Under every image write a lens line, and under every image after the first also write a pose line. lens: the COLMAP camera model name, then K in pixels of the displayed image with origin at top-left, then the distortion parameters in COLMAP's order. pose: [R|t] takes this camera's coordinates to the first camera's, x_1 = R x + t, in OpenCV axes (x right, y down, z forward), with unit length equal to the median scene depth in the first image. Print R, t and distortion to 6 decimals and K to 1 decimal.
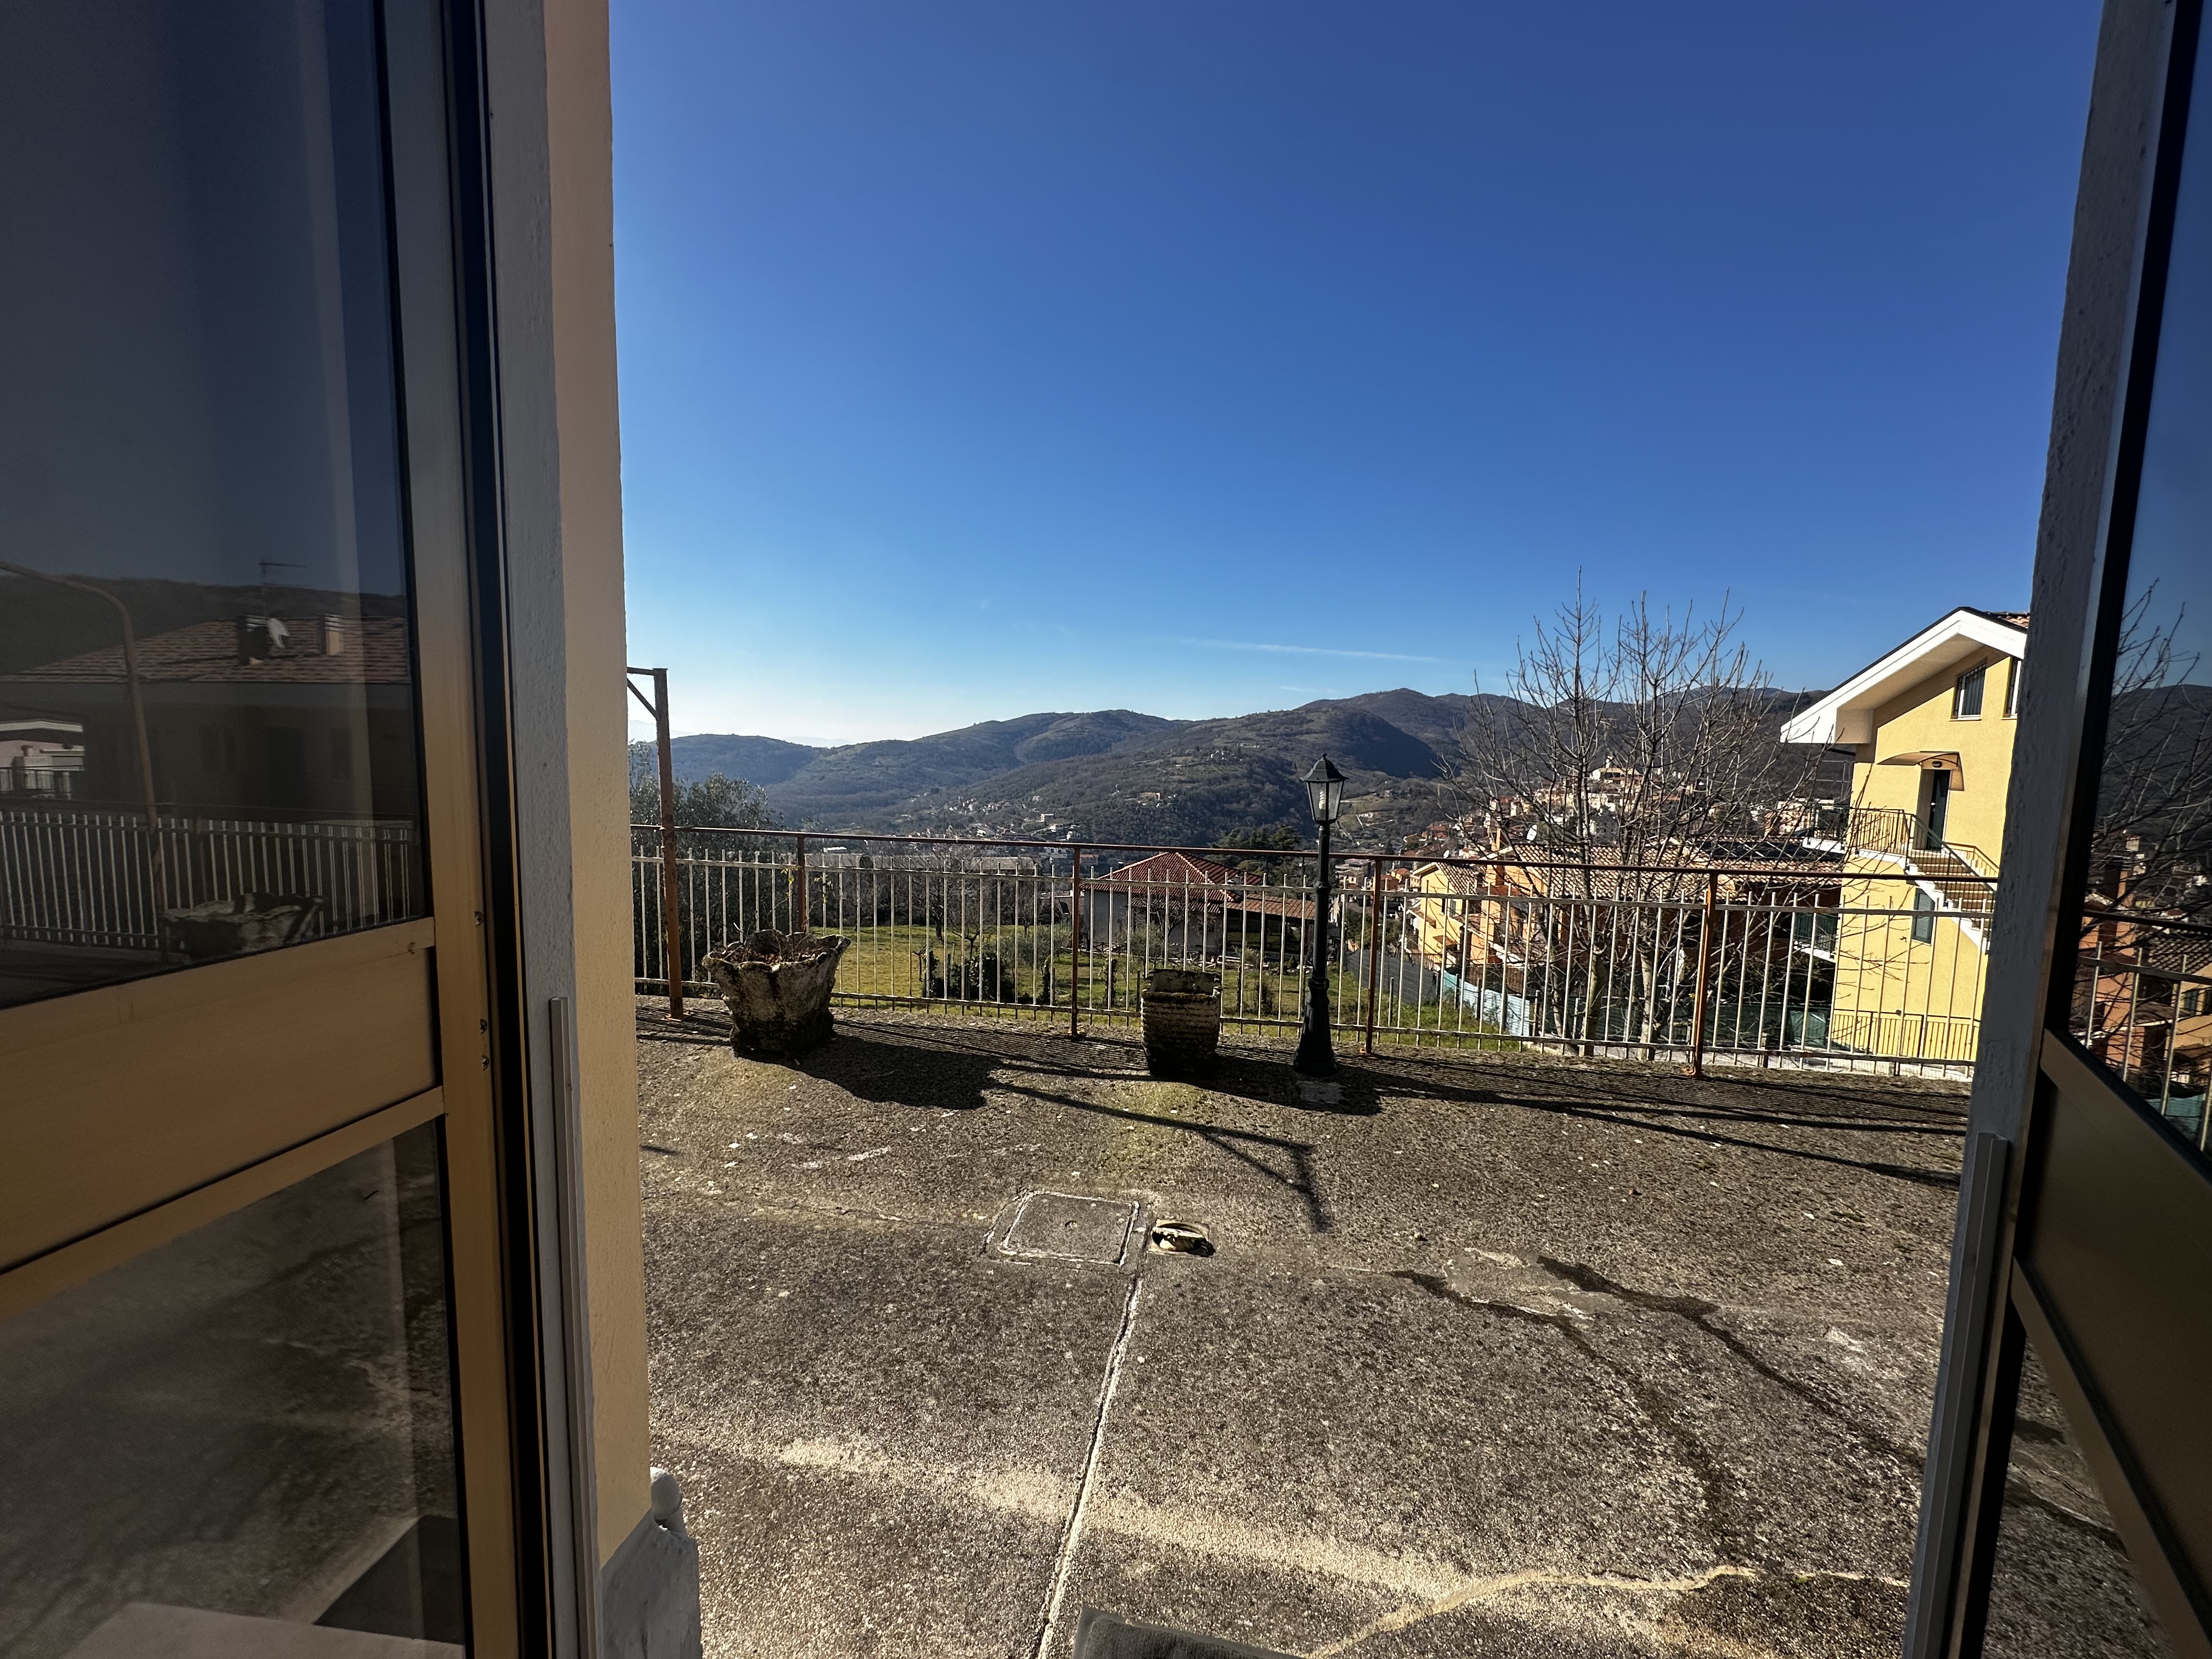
lens RADIAL K [[880.7, 0, 1107.2], [0, 880.7, 826.1], [0, 0, 1]] dist [-0.004339, 0.001250]
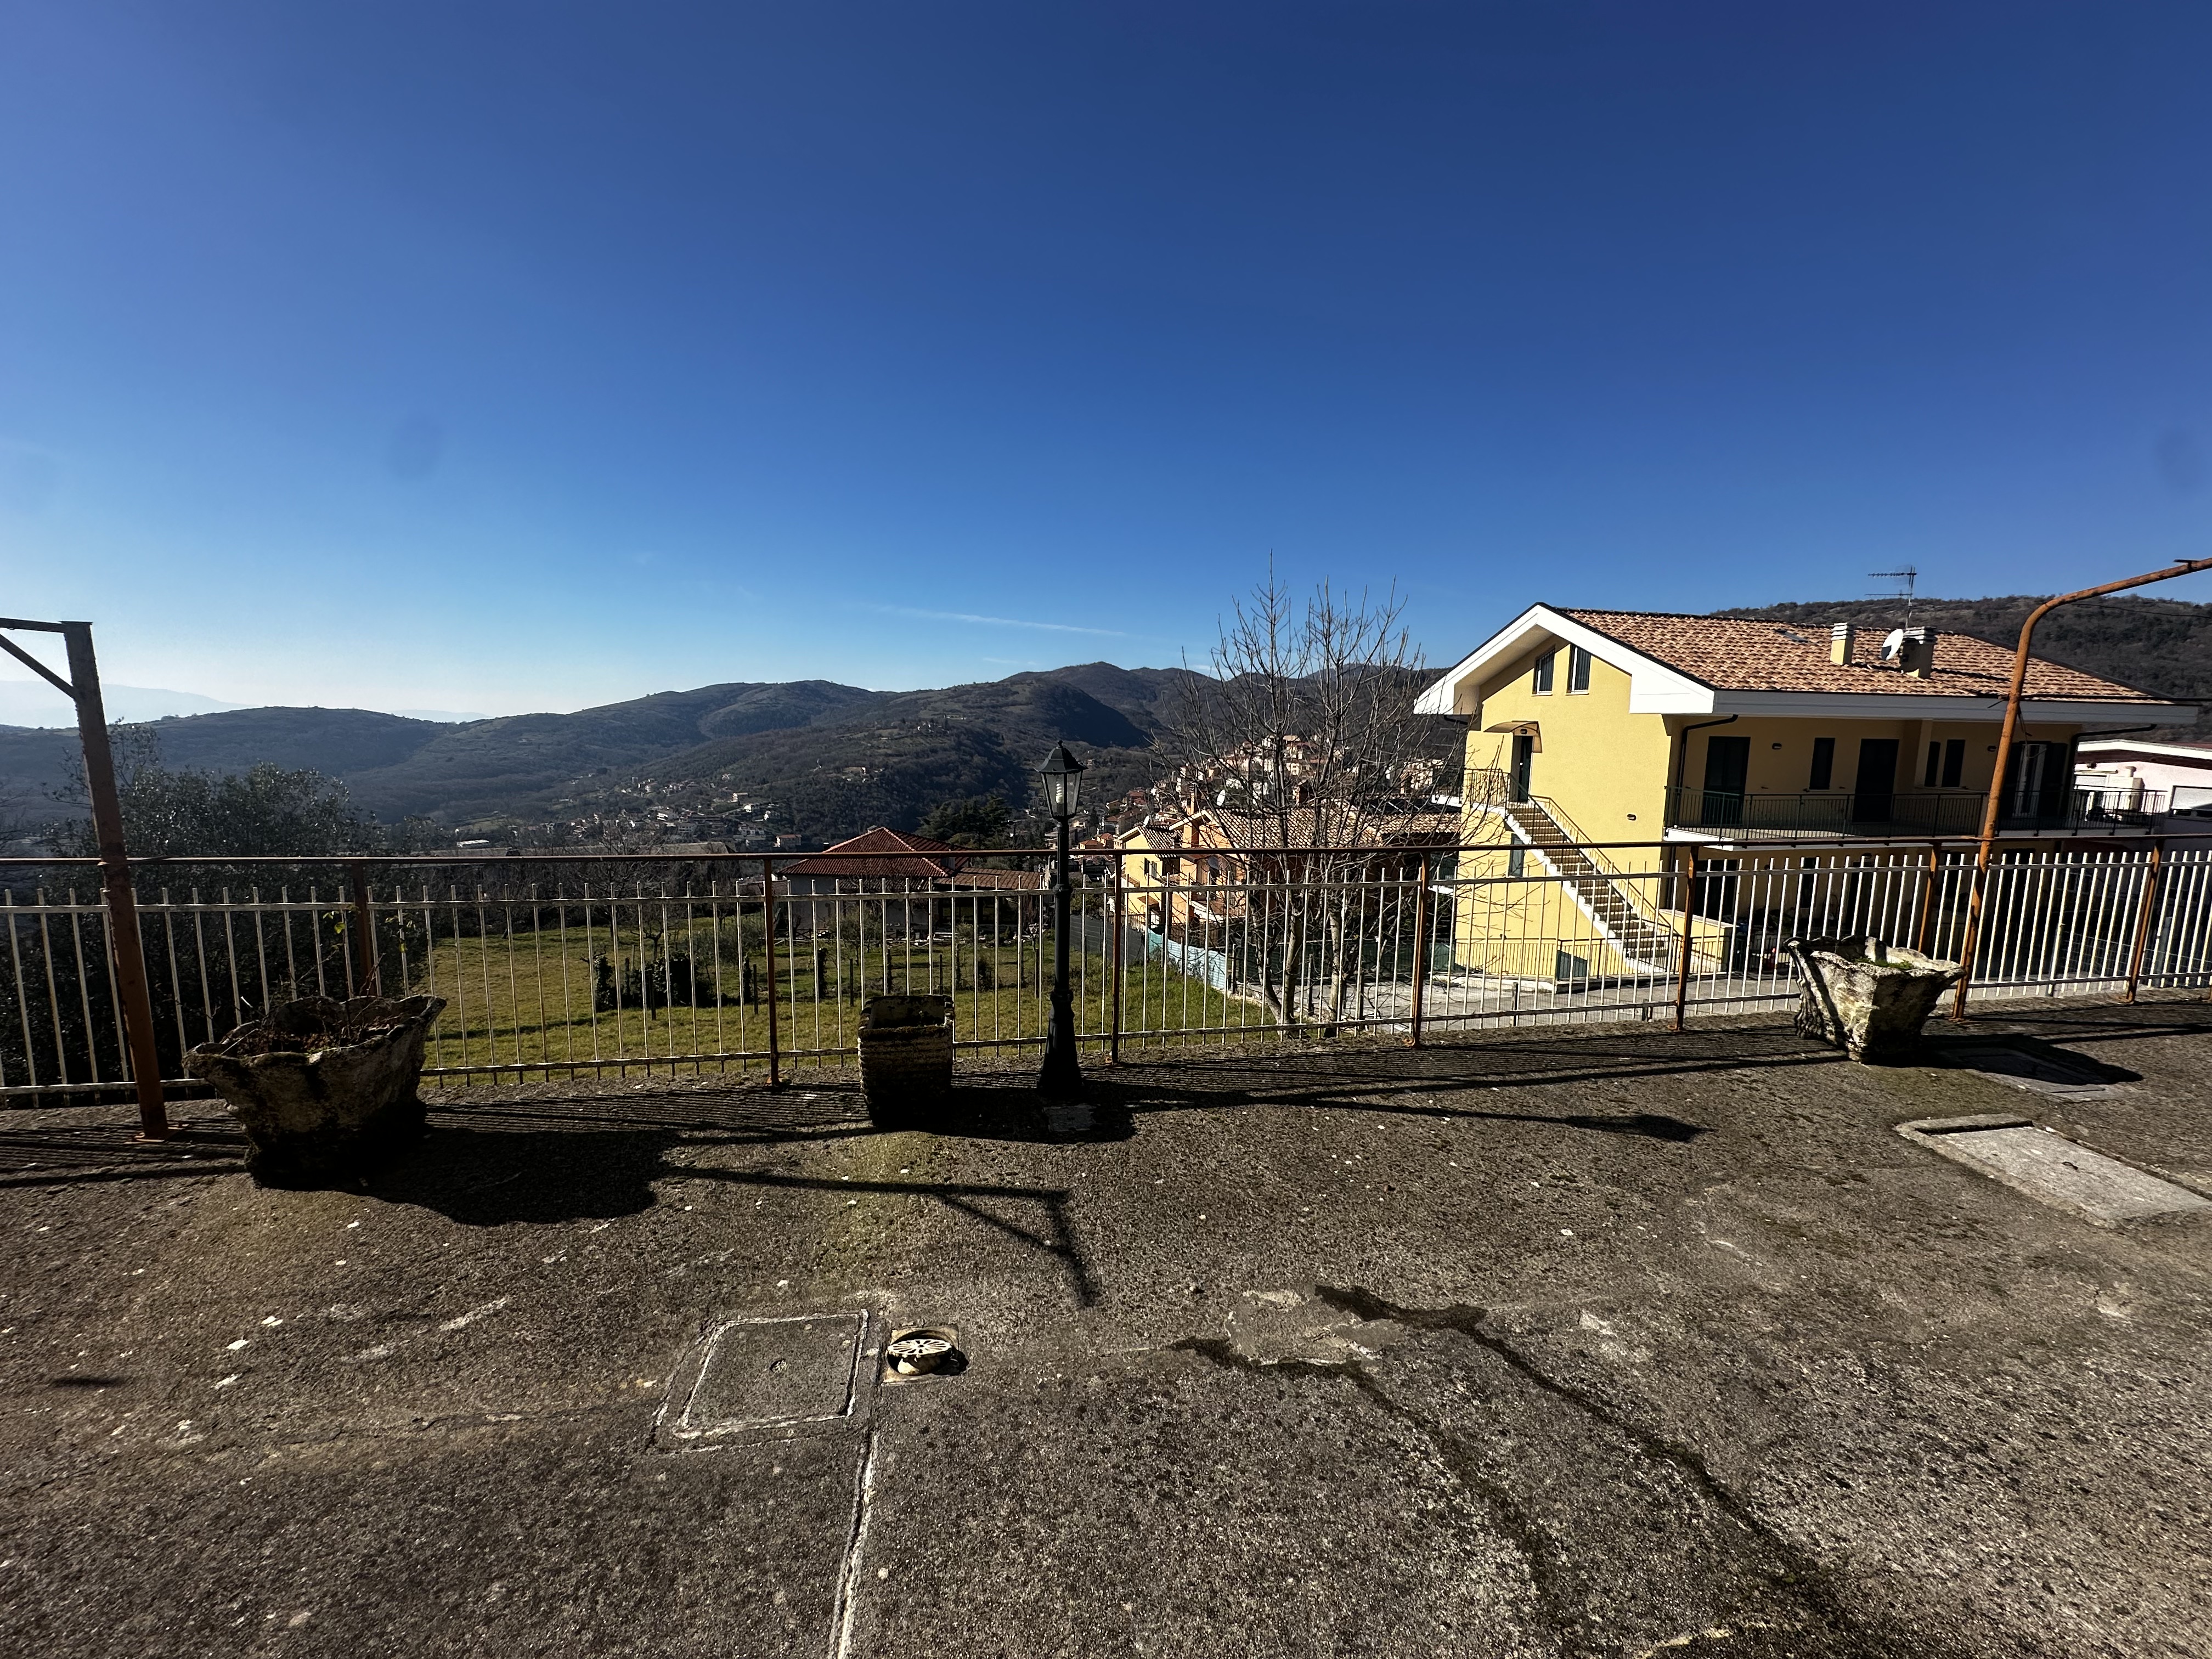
lens RADIAL K [[880.7, 0, 1107.2], [0, 880.7, 826.1], [0, 0, 1]] dist [-0.004339, 0.001250]
pose [[0.946647, -0.044873, 0.319134, 0.005311], [0.034764, 0.998699, 0.037306, -0.028251], [-0.320393, -0.024222, 0.946975, 0.145917]]
